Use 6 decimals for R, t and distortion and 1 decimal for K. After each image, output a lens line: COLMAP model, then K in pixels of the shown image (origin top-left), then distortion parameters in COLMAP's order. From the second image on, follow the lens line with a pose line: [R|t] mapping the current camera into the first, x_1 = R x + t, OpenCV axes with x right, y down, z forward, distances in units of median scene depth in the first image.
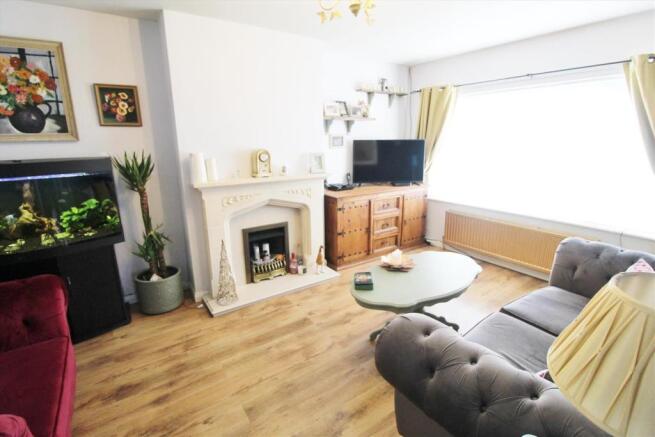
lens RADIAL K [[310.5, 0, 328.7], [0, 310.5, 216.2], [0, 0, 1]] dist [-0.002374, -0.001137]
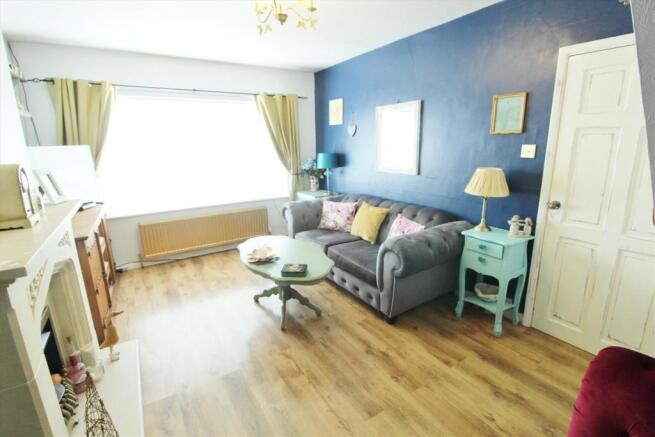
lens RADIAL K [[310.5, 0, 328.7], [0, 310.5, 216.2], [0, 0, 1]] dist [-0.002374, -0.001137]
pose [[0.039578, -0.233966, 0.971439, -0.769022], [0.263757, 0.940165, 0.215688, -0.148809], [-0.963777, 0.247688, 0.098920, 0.632383]]
